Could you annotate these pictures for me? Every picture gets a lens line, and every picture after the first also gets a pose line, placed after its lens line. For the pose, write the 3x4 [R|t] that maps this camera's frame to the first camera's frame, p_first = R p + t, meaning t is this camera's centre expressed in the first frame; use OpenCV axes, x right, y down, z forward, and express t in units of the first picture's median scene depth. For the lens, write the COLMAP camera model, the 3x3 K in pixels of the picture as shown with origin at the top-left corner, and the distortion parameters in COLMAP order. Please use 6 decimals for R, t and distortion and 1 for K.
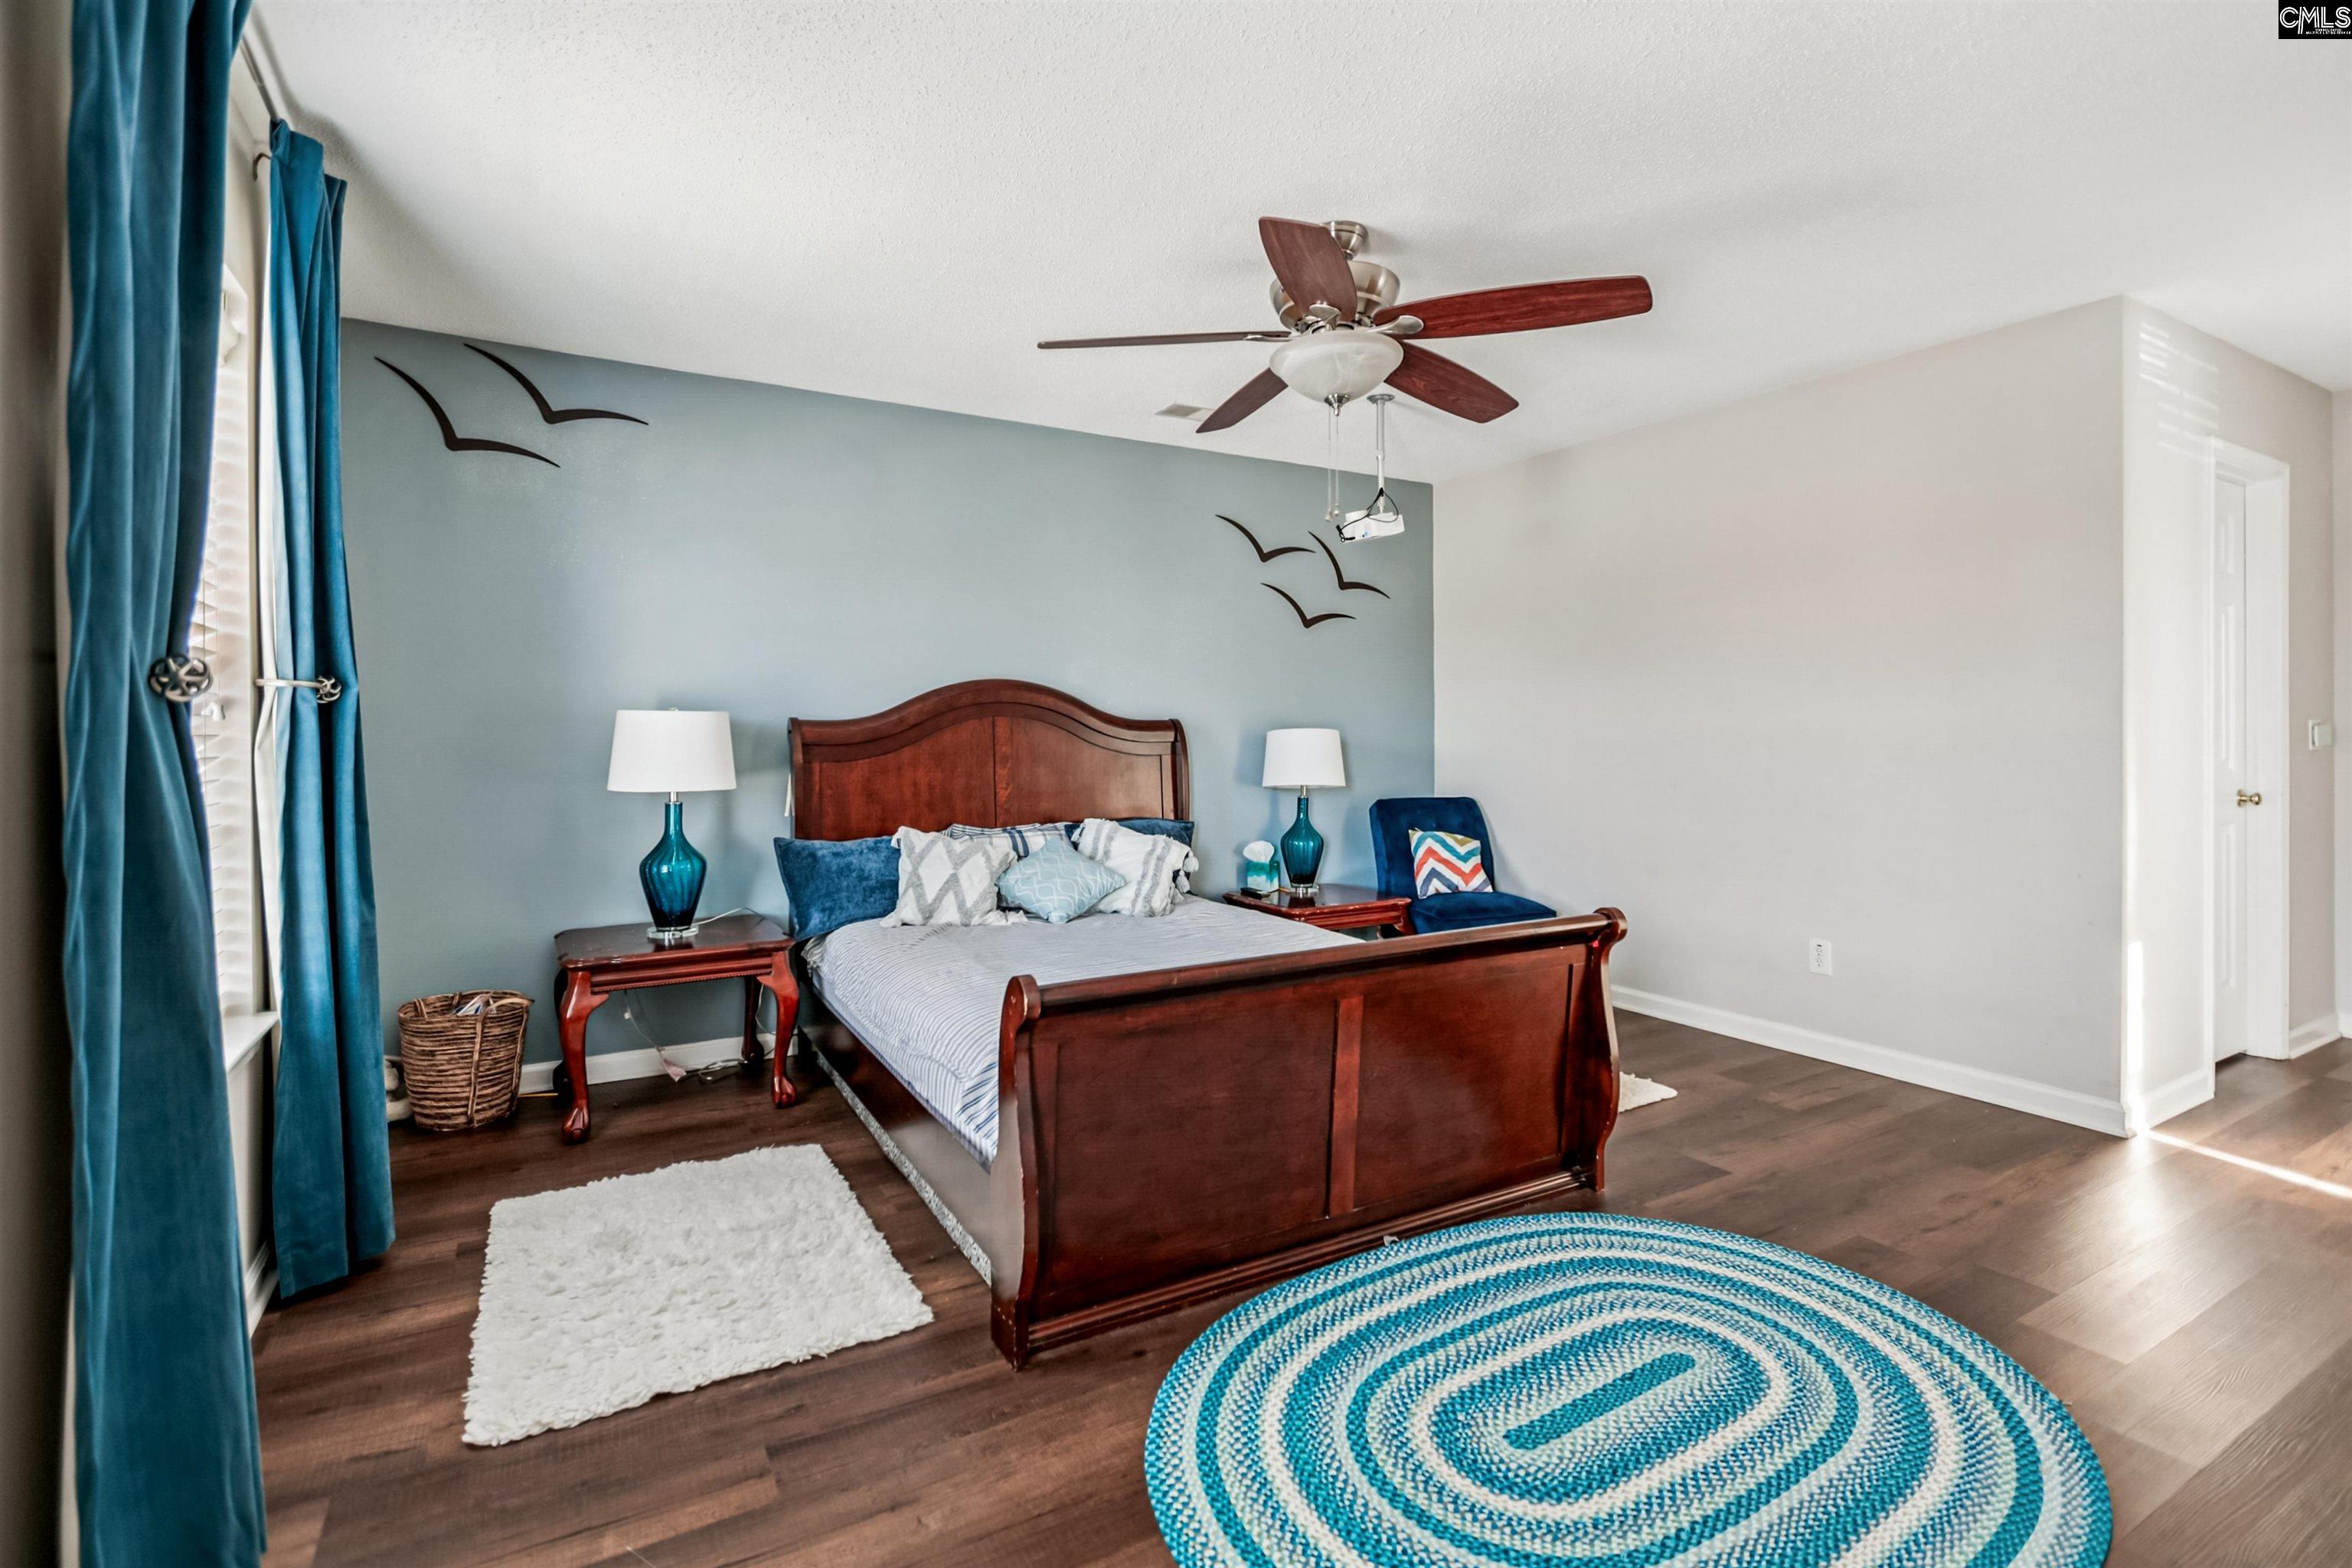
lens RADIAL K [[1052.5, 0, 1164.0], [0, 1052.5, 791.6], [0, 0, 1]] dist [-0.002774, 0.015532]
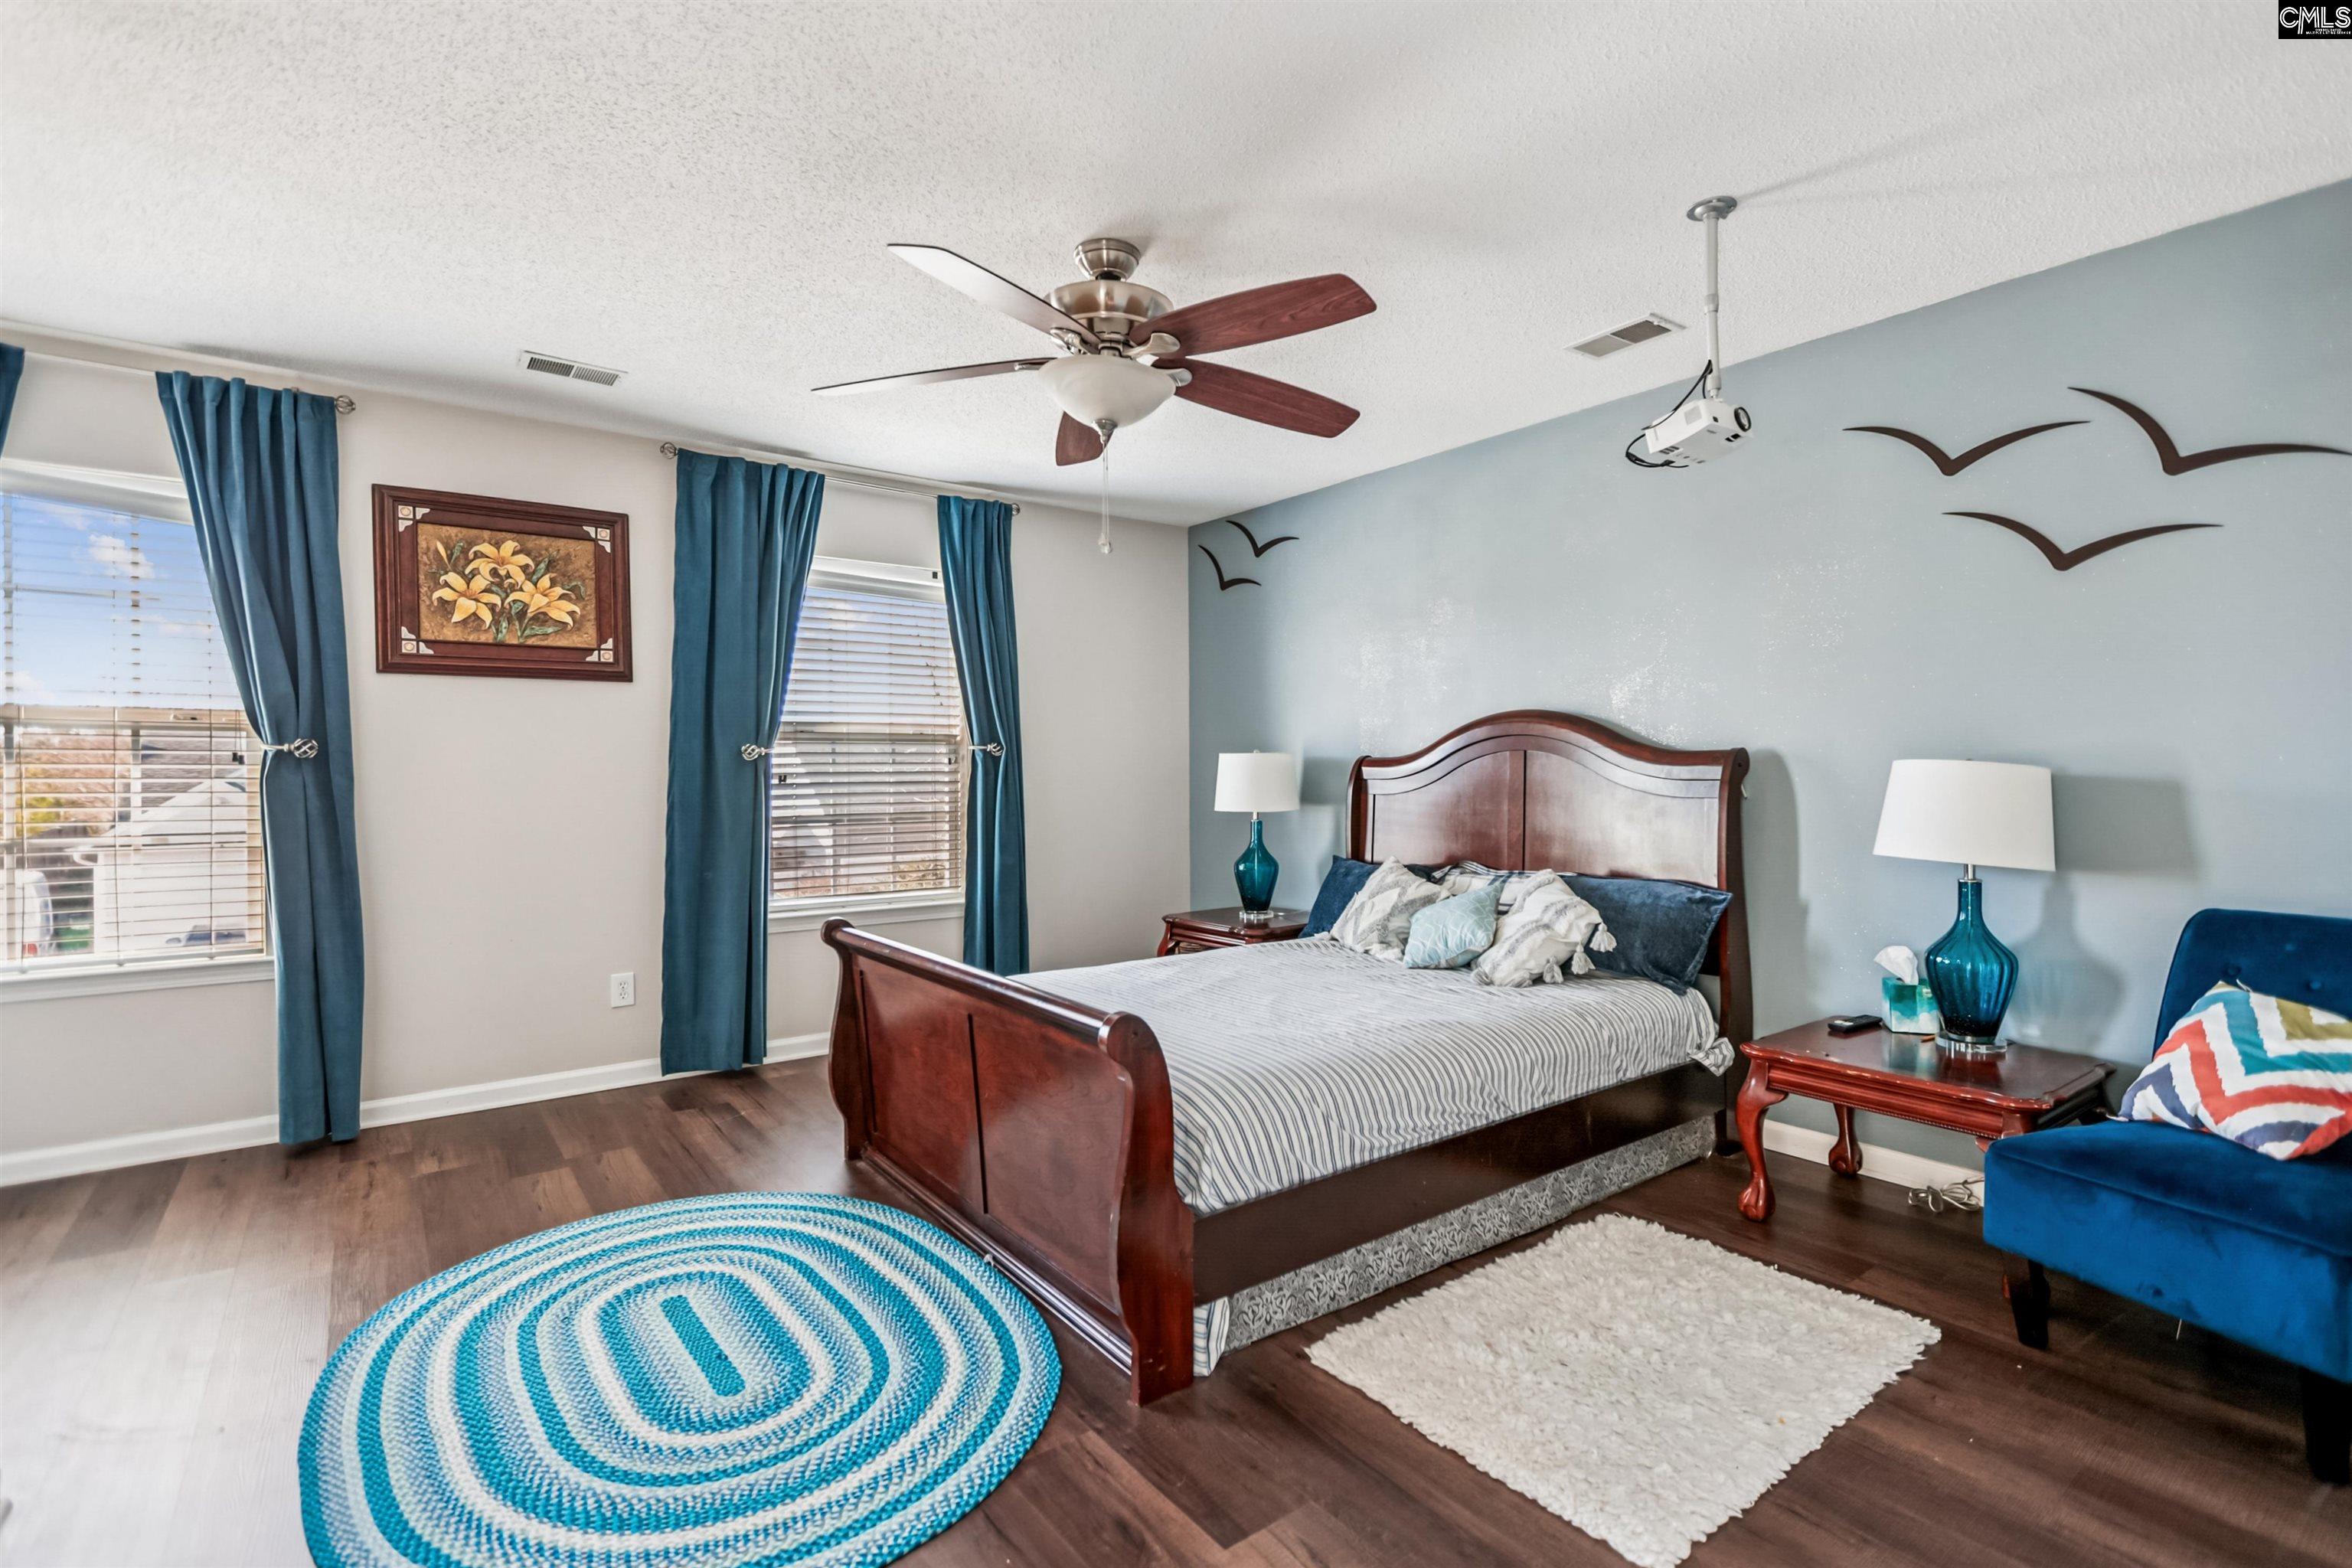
lens RADIAL K [[1105.6, 0, 1193.1], [0, 1105.6, 777.8], [0, 0, 1]] dist [0.012949, 0.000081]
pose [[0.133024, -0.006147, -0.991094, 1.178581], [-0.077155, 0.996882, -0.016539, -0.017634], [0.988105, 0.078668, 0.132135, 0.946399]]
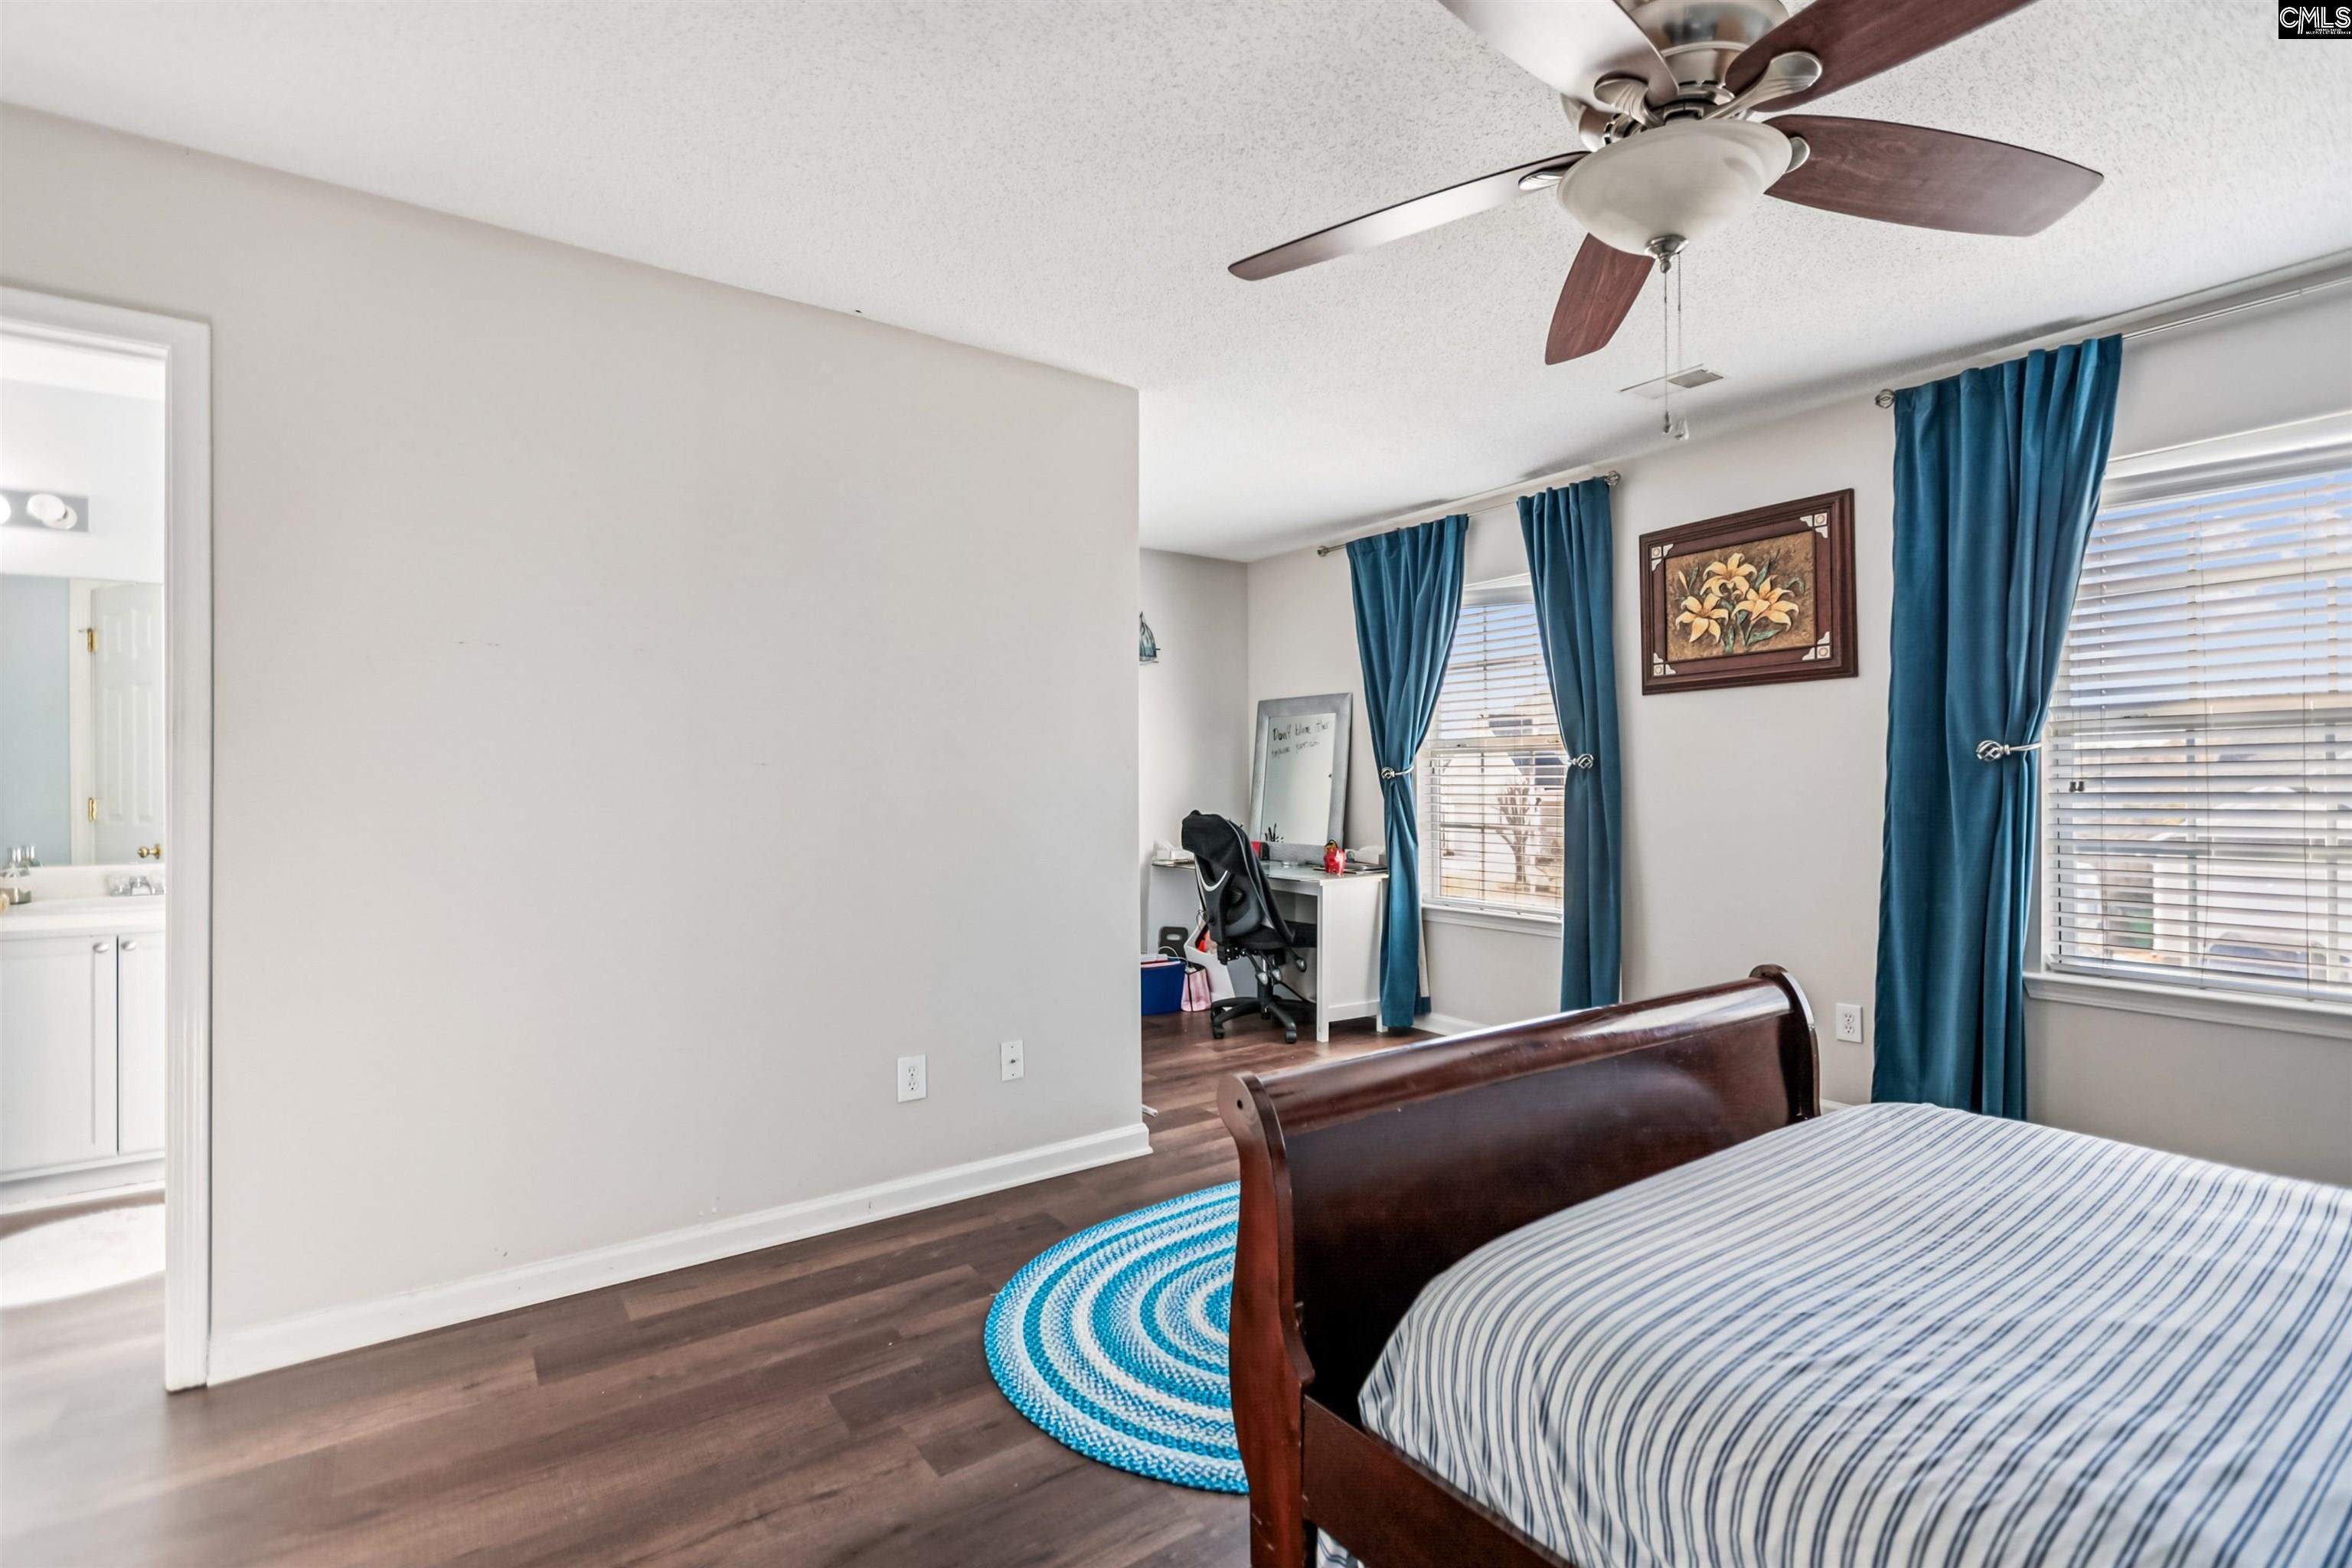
lens RADIAL K [[1105.6, 0, 1193.1], [0, 1105.6, 777.8], [0, 0, 1]] dist [0.012949, 0.000081]
pose [[-0.995468, -0.003285, -0.095036, 0.523889], [-0.010325, 0.997229, 0.073677, -0.080373], [0.094531, 0.074325, -0.992744, 1.618036]]
